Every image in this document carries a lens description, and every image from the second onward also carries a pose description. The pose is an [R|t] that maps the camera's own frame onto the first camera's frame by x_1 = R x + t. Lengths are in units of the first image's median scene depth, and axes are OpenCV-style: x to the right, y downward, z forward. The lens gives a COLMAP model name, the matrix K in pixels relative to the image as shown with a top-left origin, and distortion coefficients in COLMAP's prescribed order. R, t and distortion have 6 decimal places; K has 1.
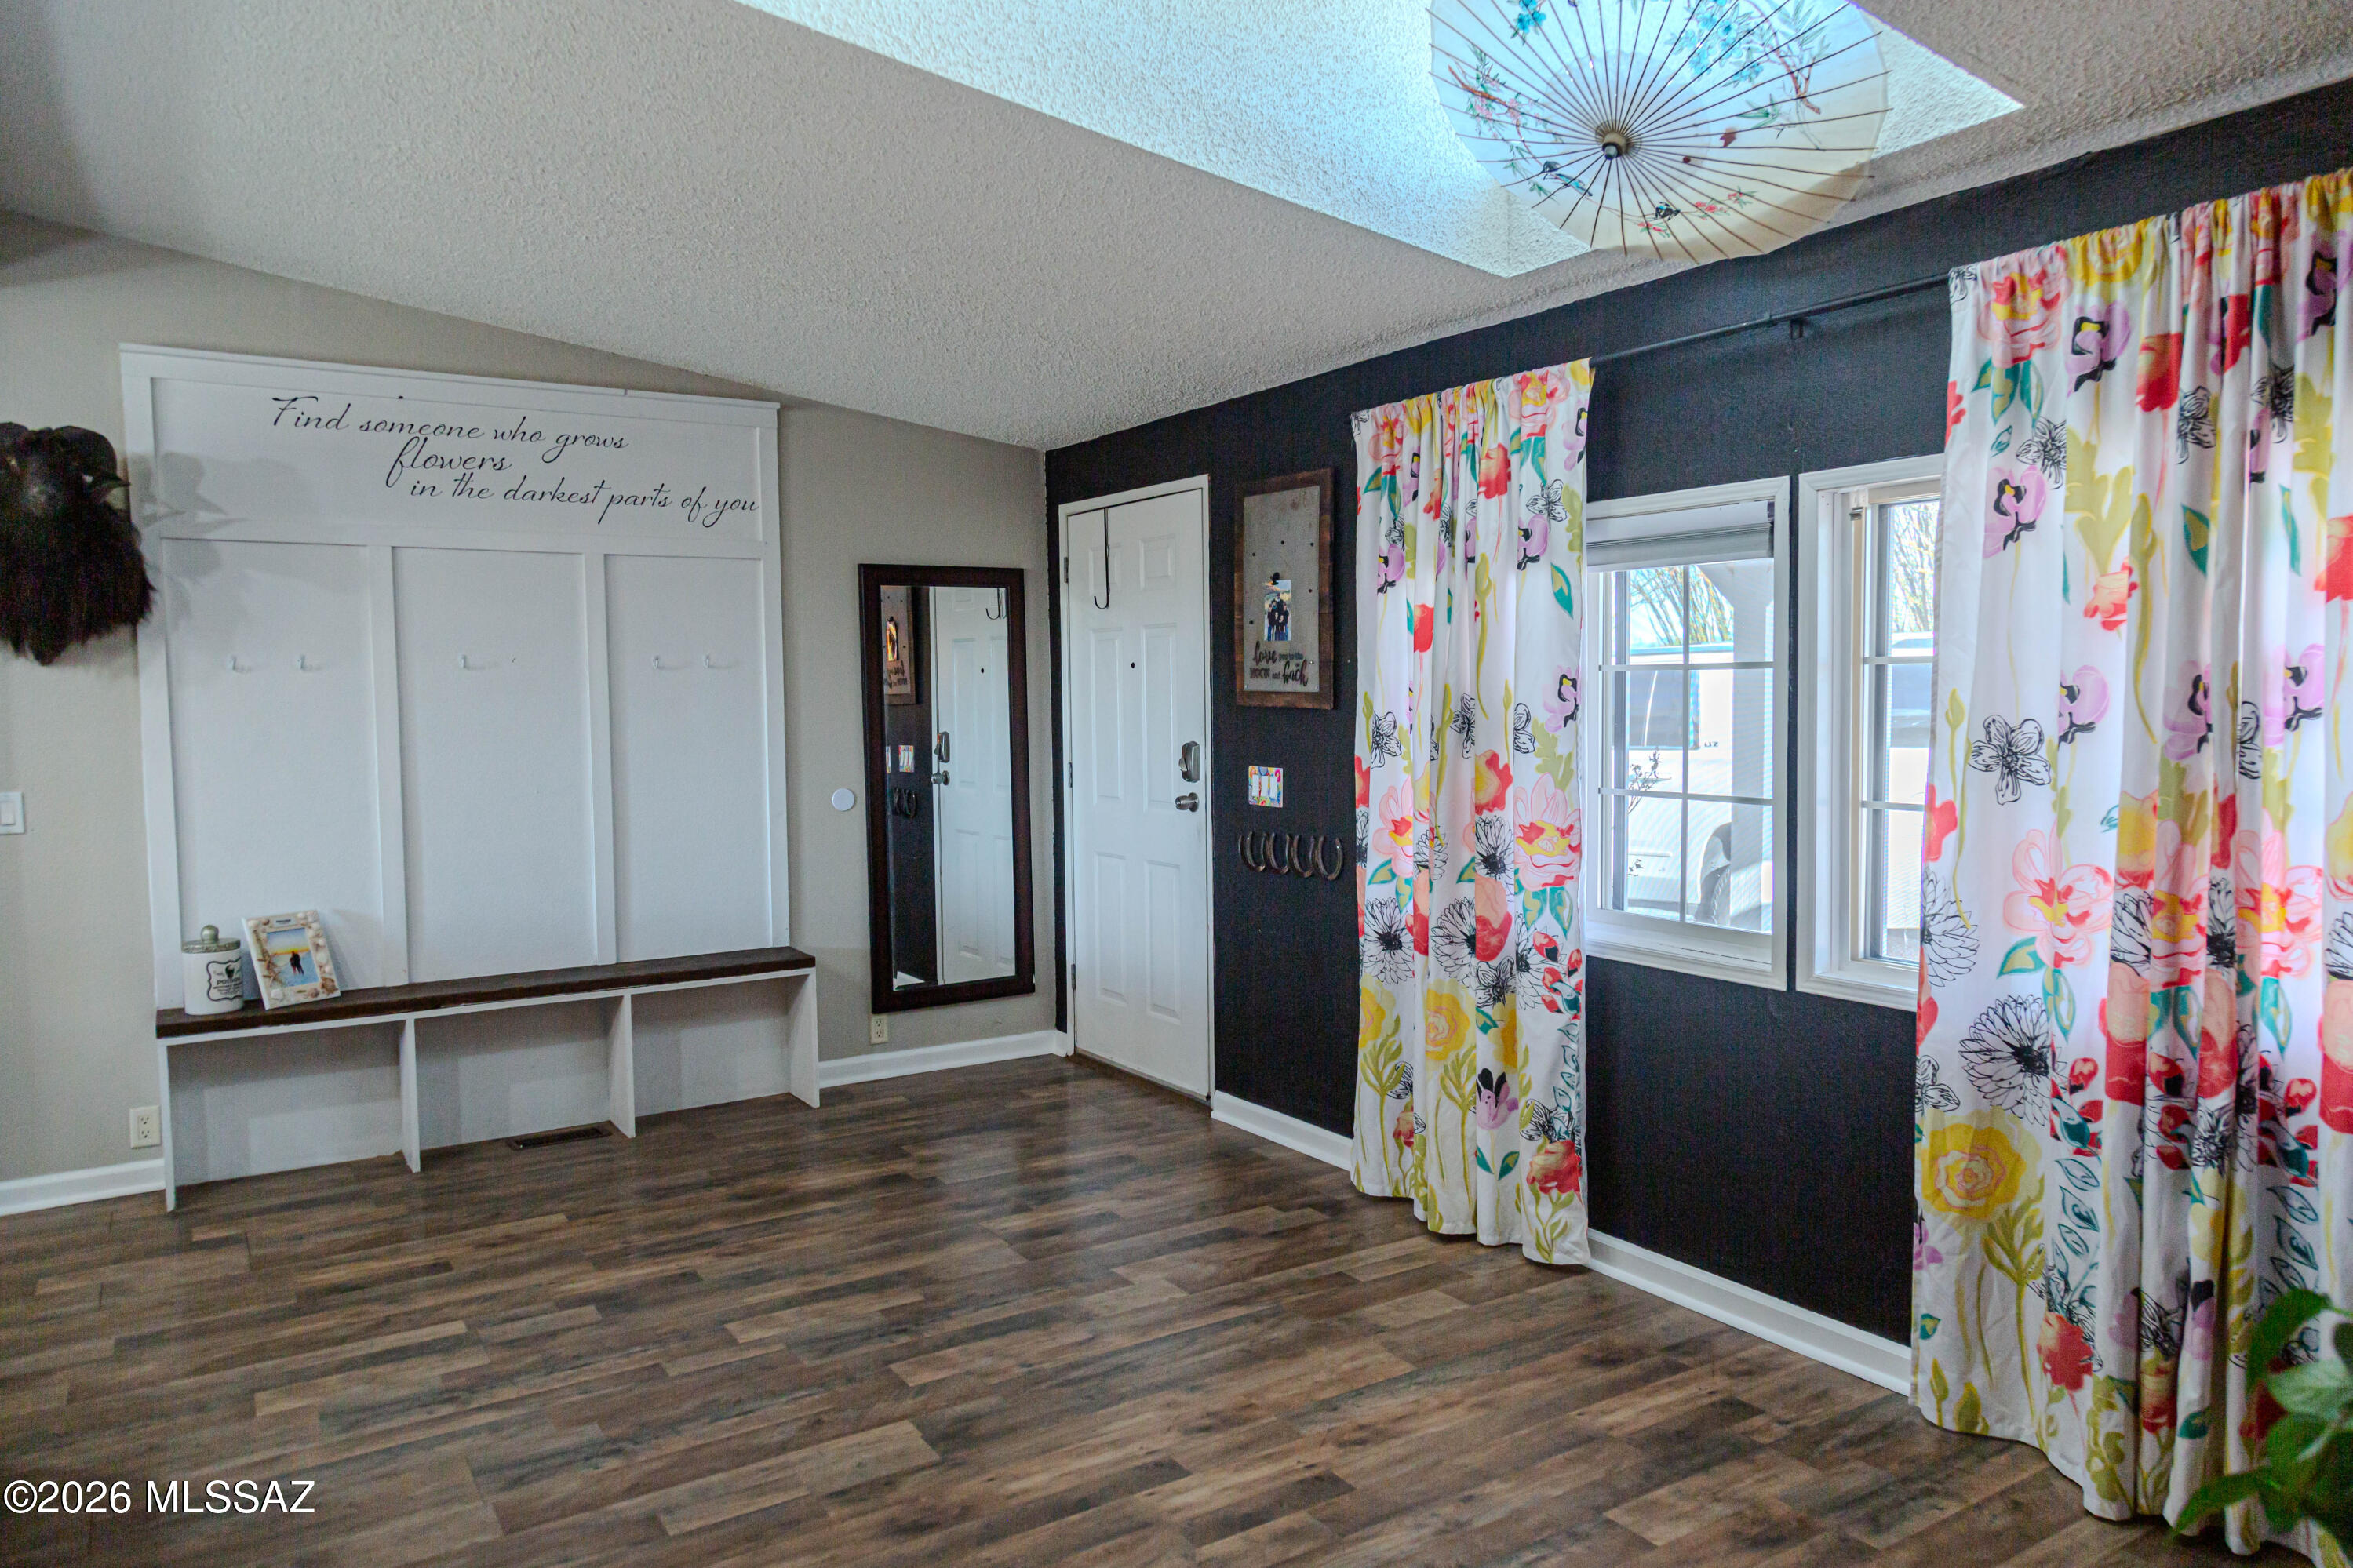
lens RADIAL K [[1577.5, 0, 1189.9], [0, 1577.5, 795.0], [0, 0, 1]] dist [0.011393, 0.004591]
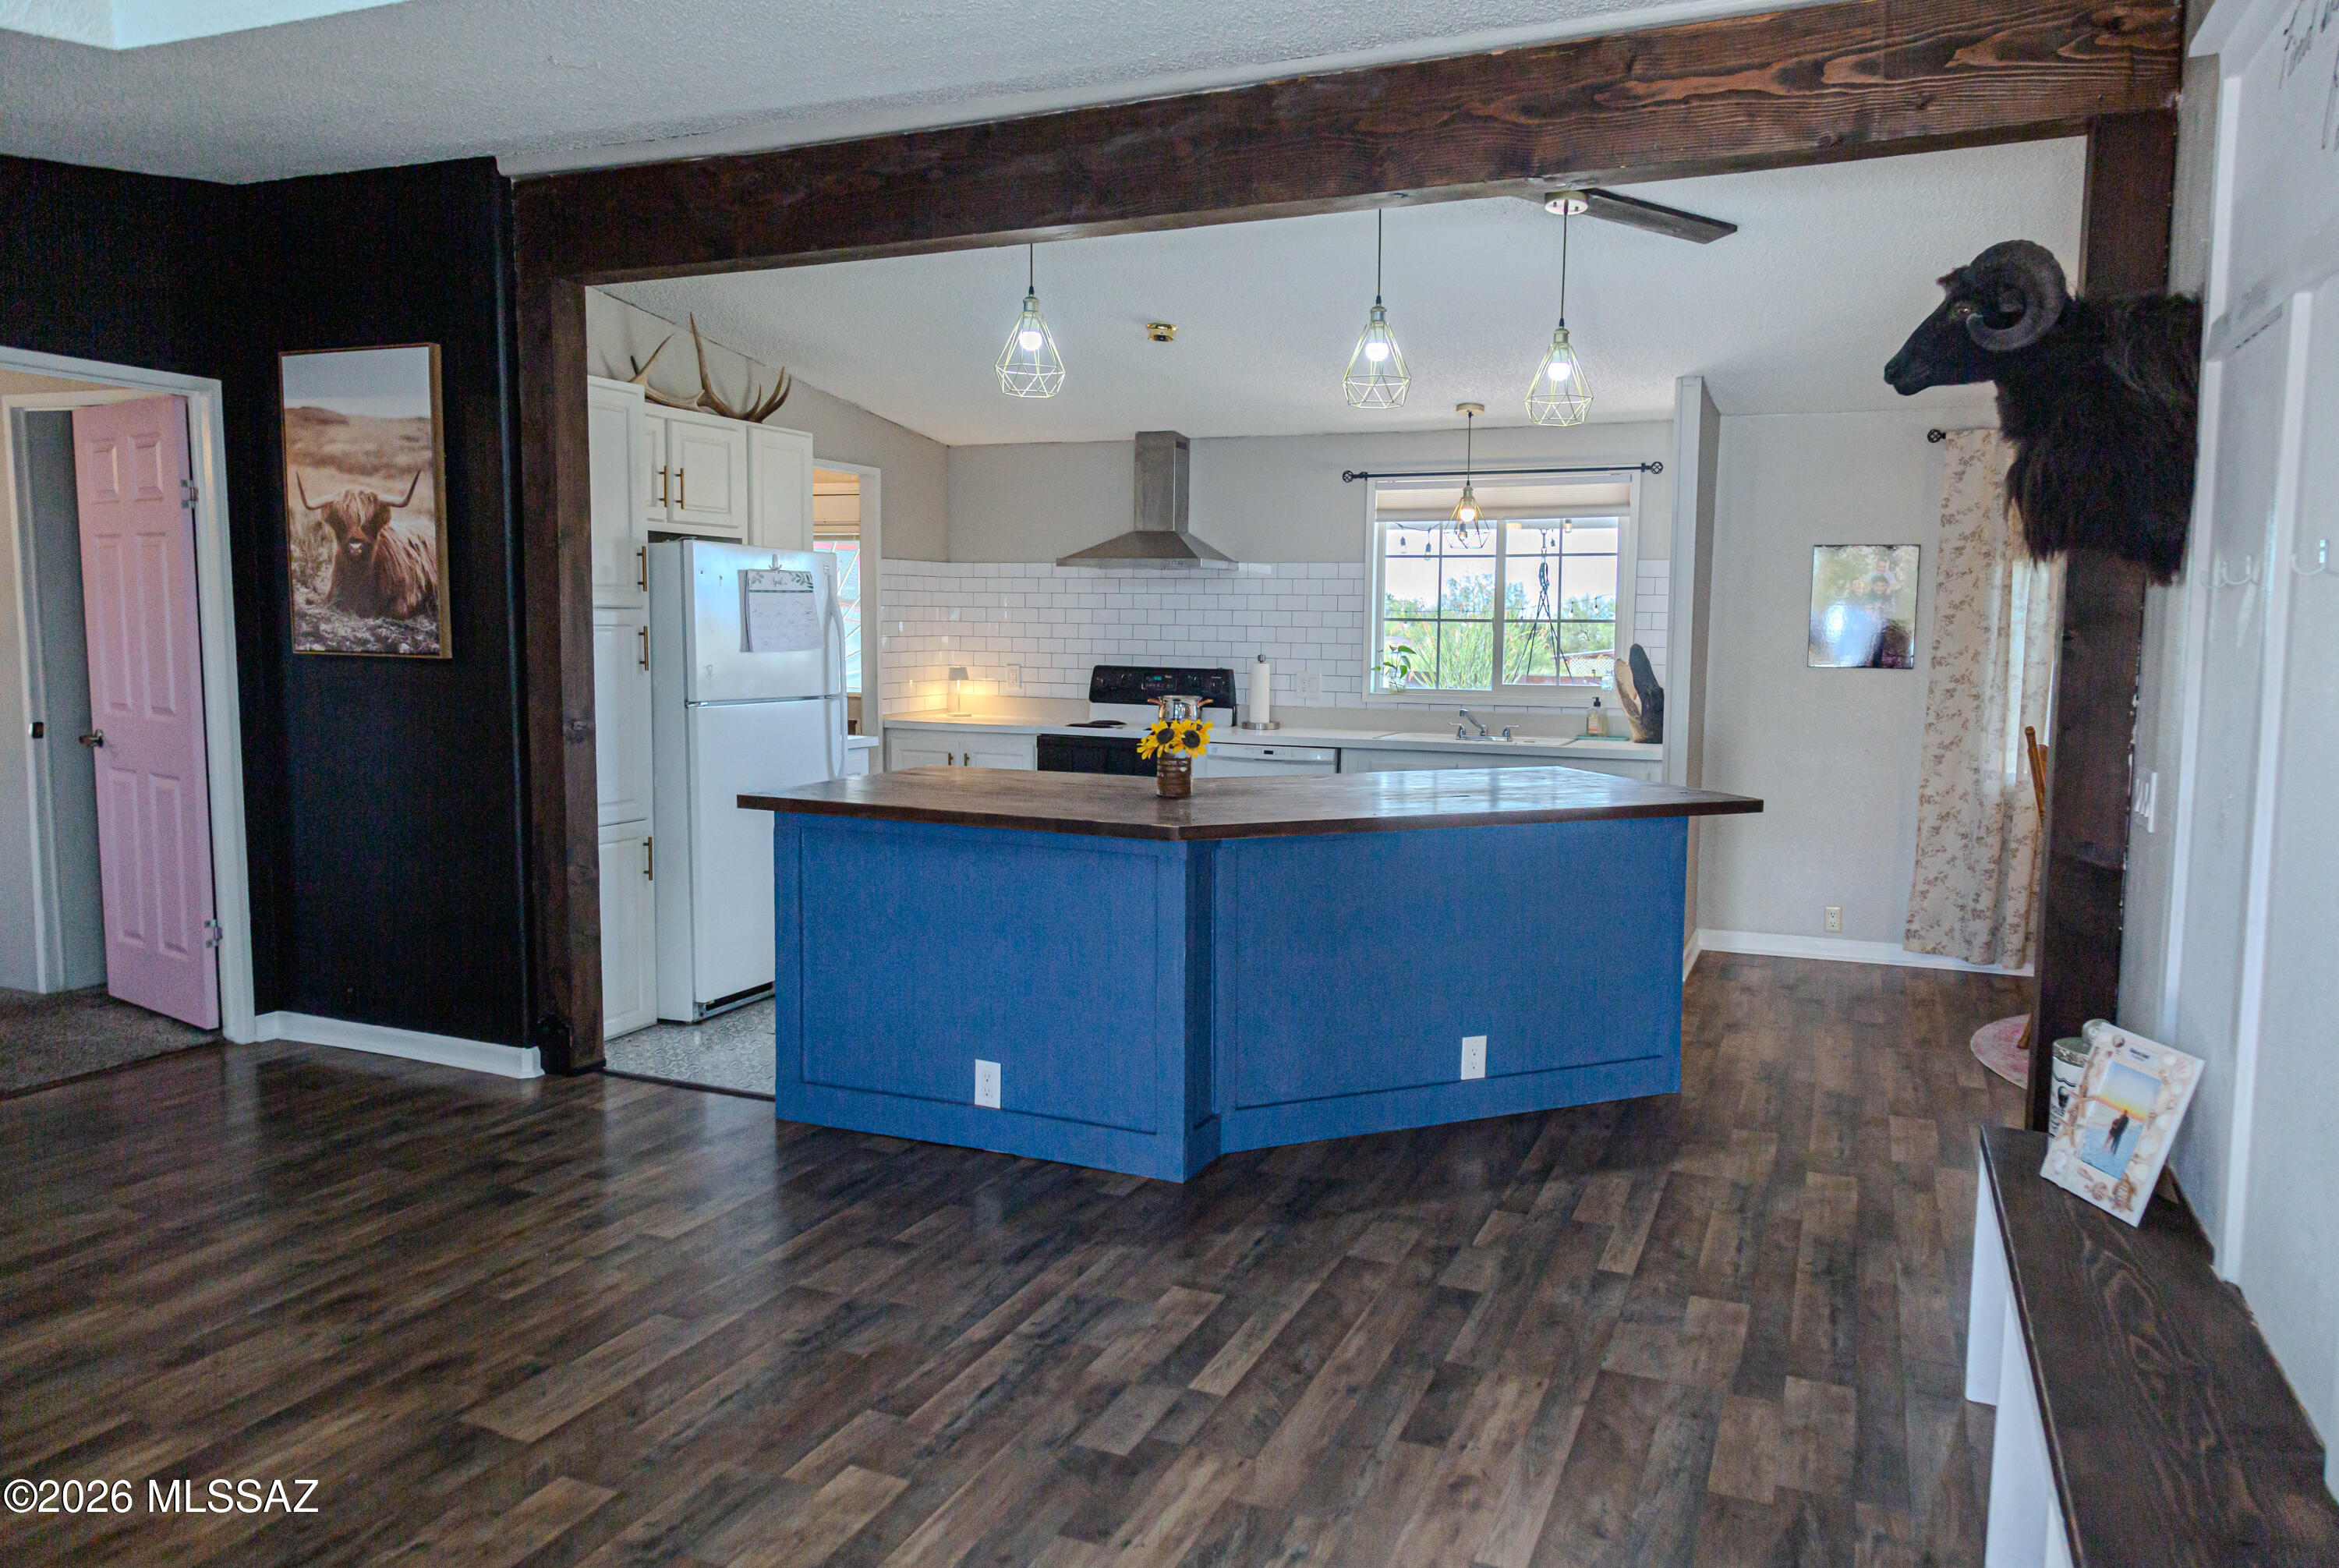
lens RADIAL K [[1569.2, 0, 1184.4], [0, 1569.2, 800.3], [0, 0, 1]] dist [0.007170, -0.000713]
pose [[-0.827880, 0.064495, -0.557186, -0.009743], [-0.039885, 0.984084, 0.173171, -0.088103], [0.559486, 0.165588, -0.812131, 1.292753]]
